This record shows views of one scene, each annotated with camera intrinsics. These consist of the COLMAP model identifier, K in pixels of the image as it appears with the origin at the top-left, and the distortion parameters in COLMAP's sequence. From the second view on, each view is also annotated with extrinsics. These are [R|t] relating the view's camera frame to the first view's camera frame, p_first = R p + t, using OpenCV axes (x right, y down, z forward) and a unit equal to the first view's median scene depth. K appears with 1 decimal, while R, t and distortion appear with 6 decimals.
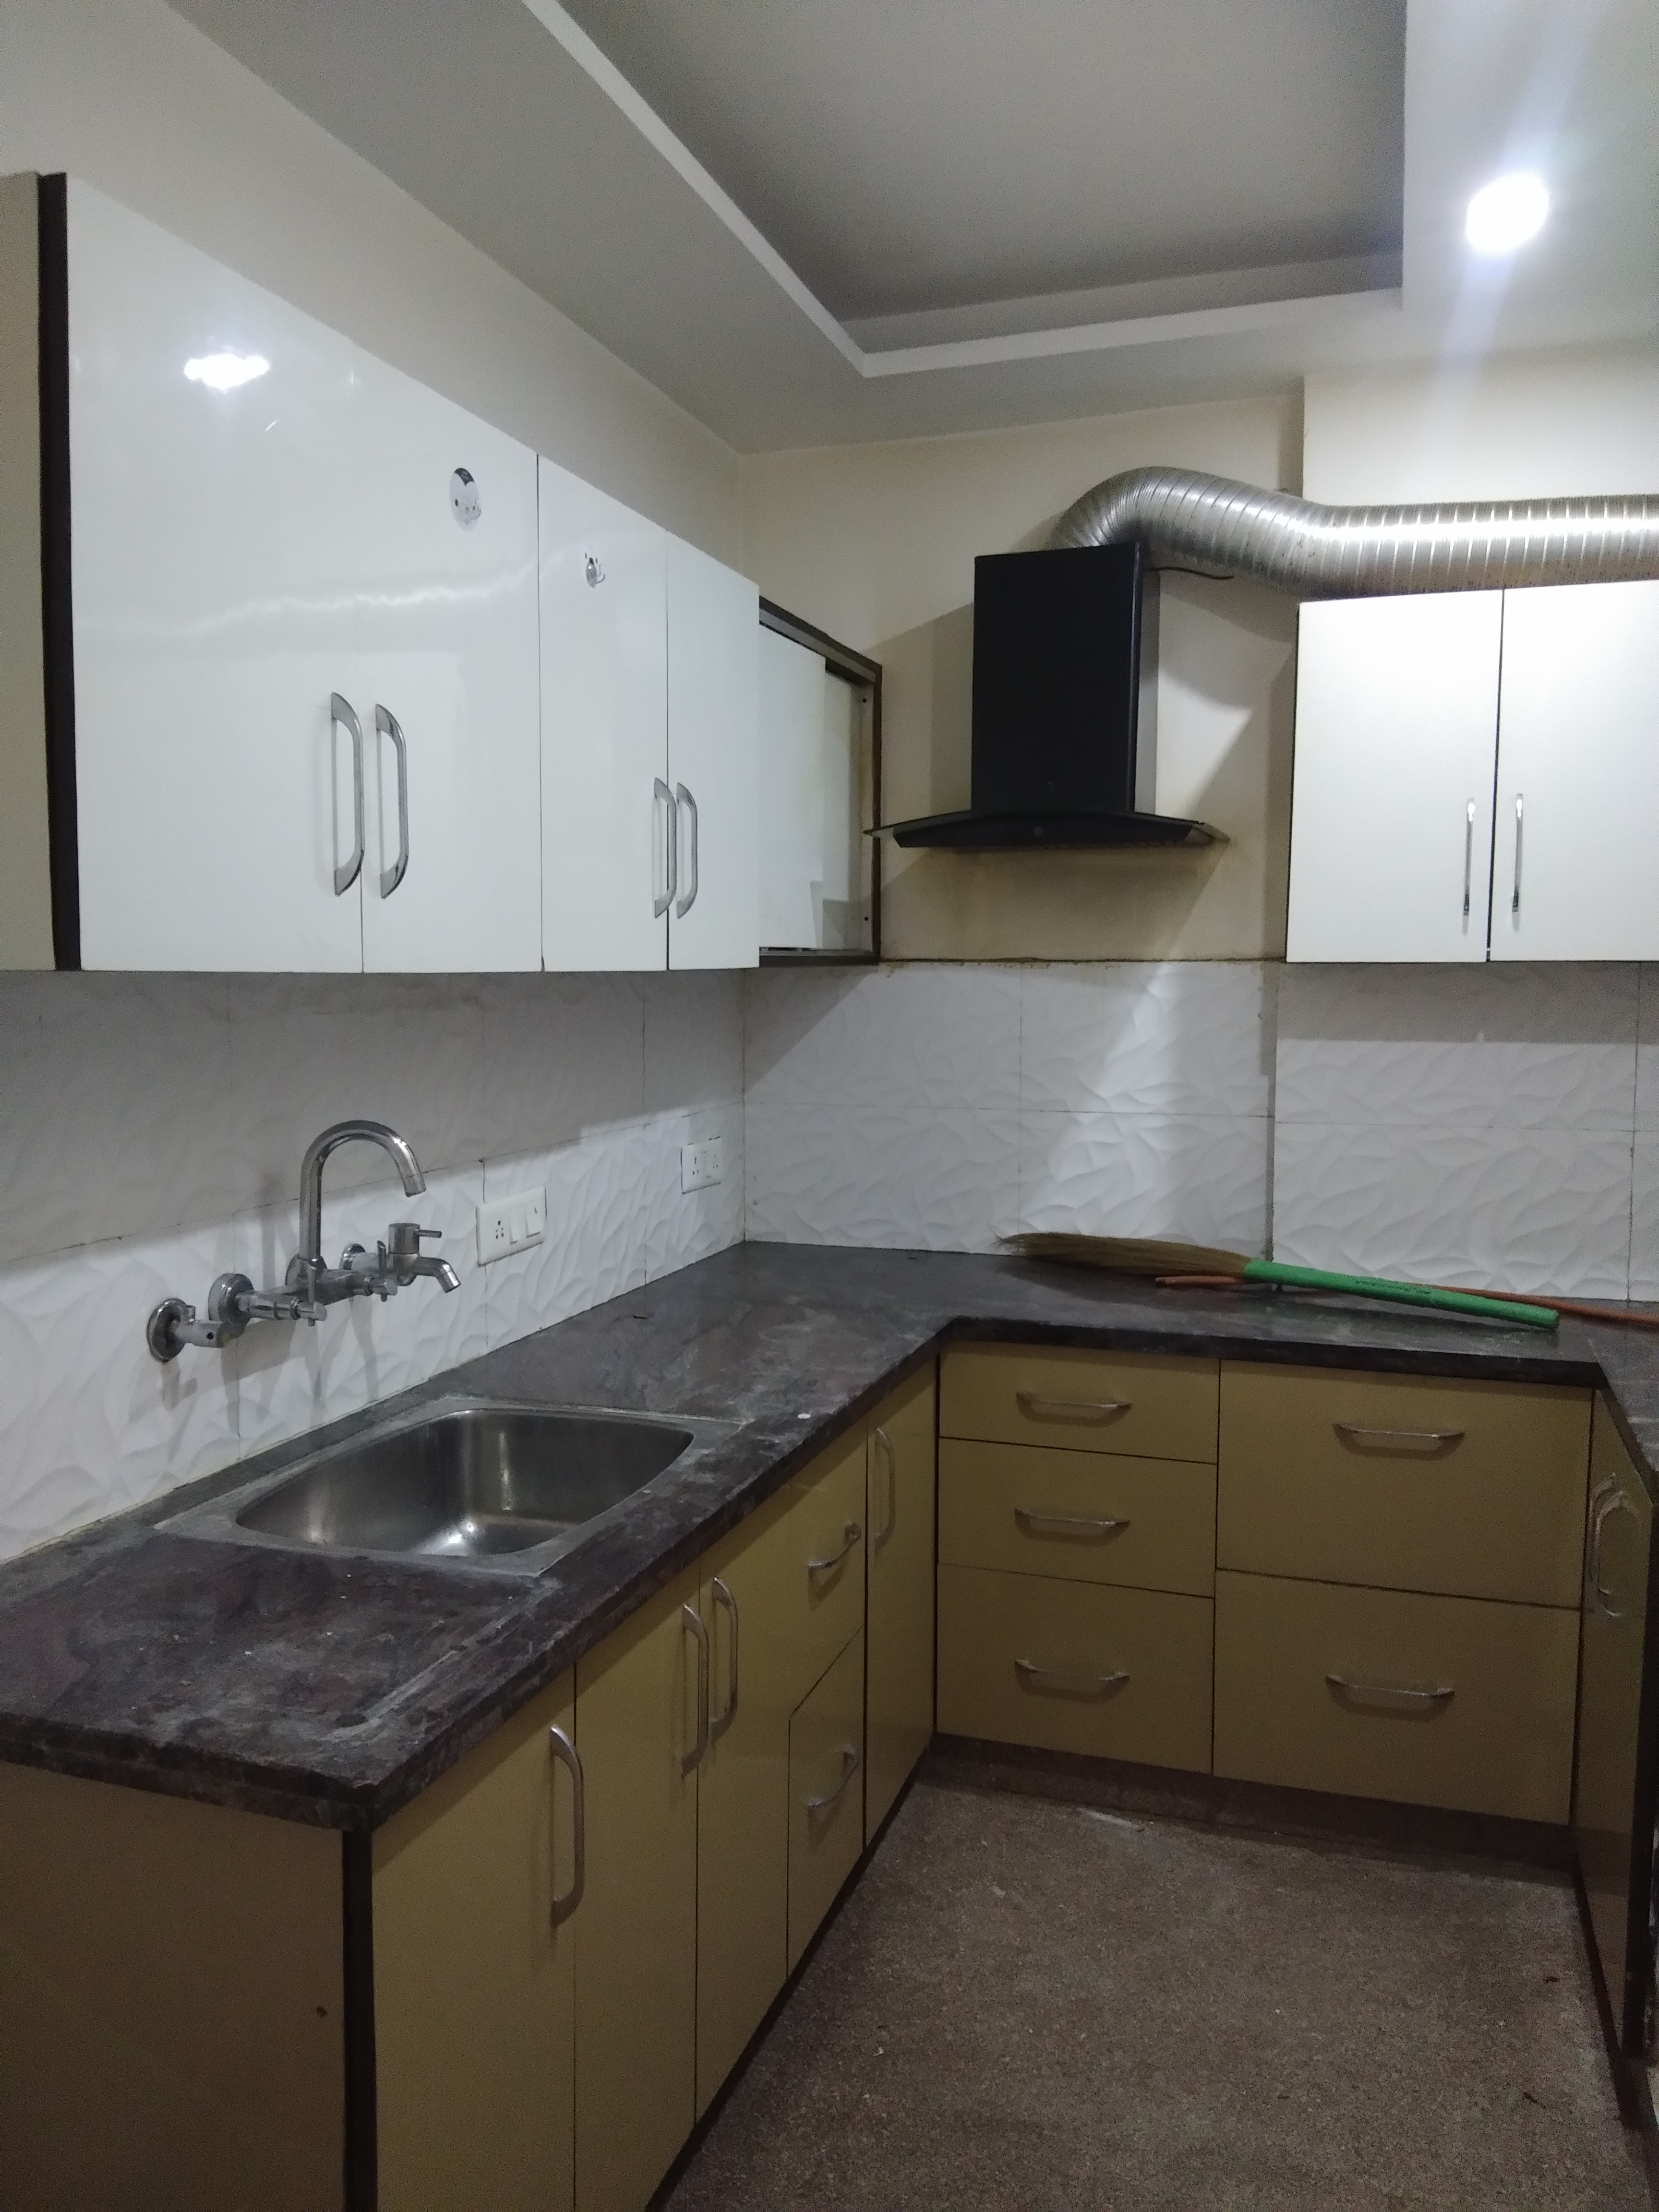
lens RADIAL K [[1727.7, 0, 739.4], [0, 1727.7, 1106.8], [0, 0, 1]] dist [0.107659, -0.182461]
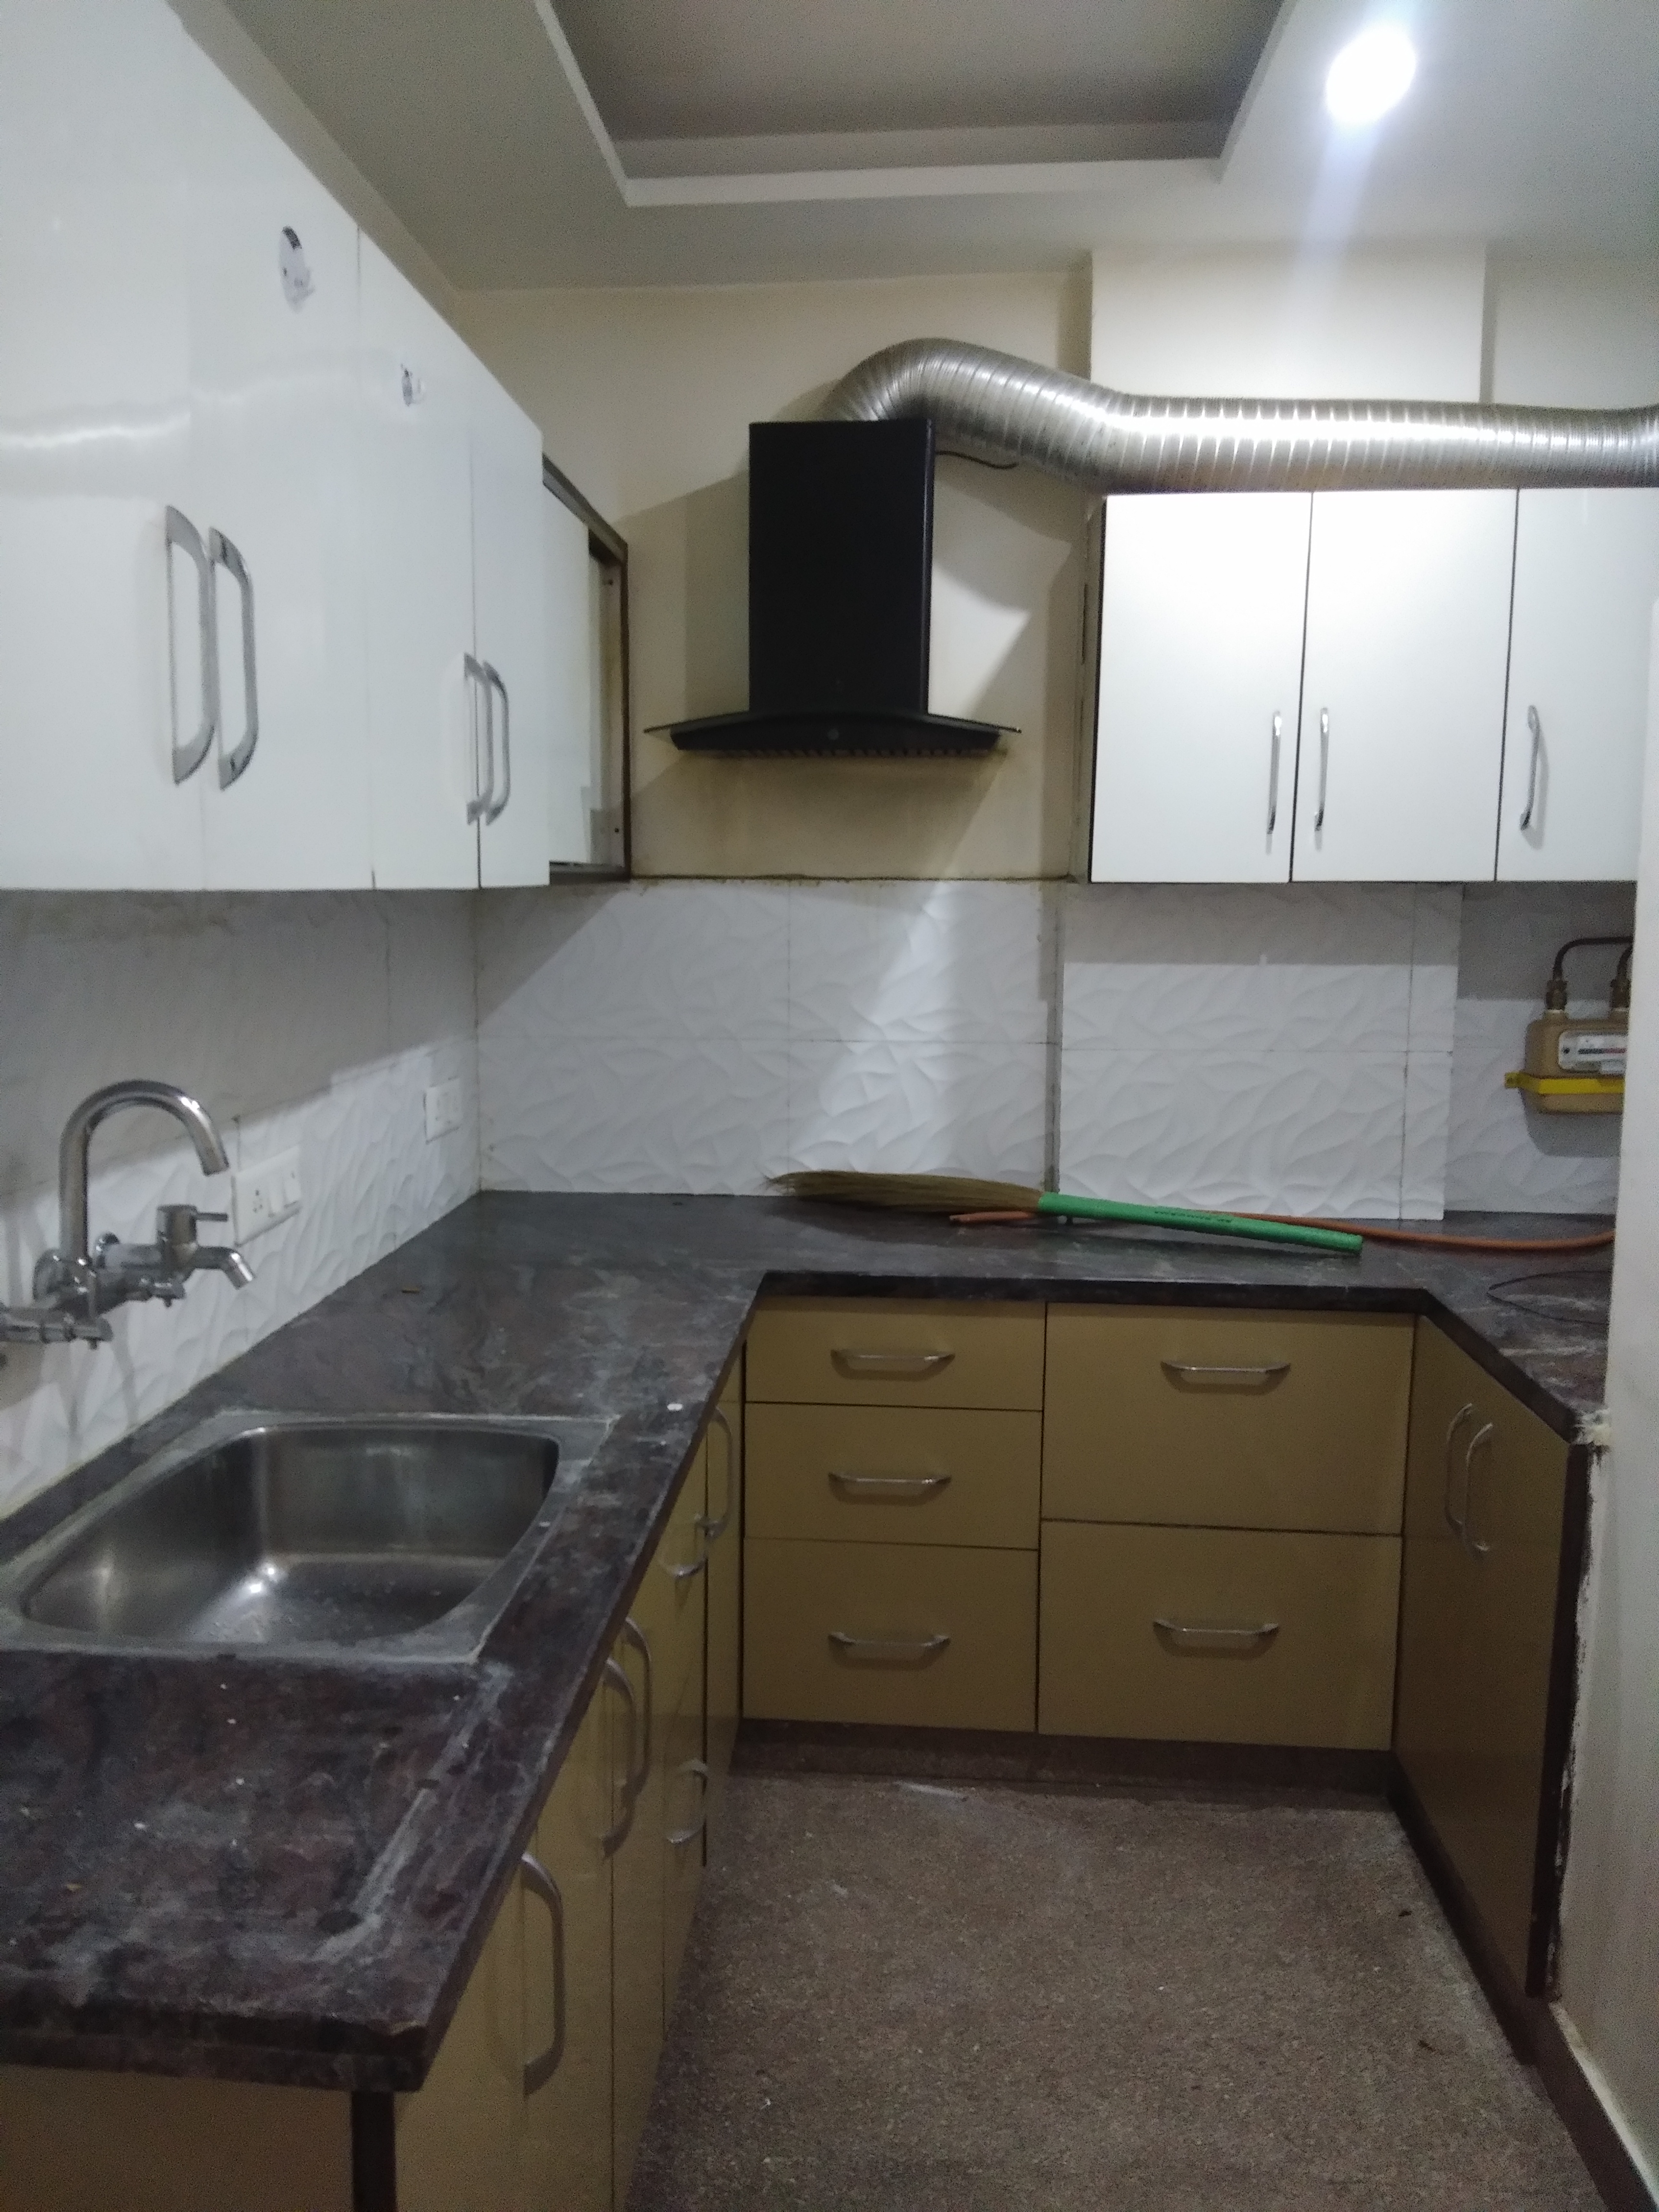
lens RADIAL K [[1727.7, 0, 739.4], [0, 1727.7, 1106.8], [0, 0, 1]] dist [0.107659, -0.182461]
pose [[0.968182, -0.028368, 0.248634, -0.113203], [0.016152, 0.998566, 0.051037, -0.012102], [-0.249725, -0.045397, 0.967252, 0.128331]]
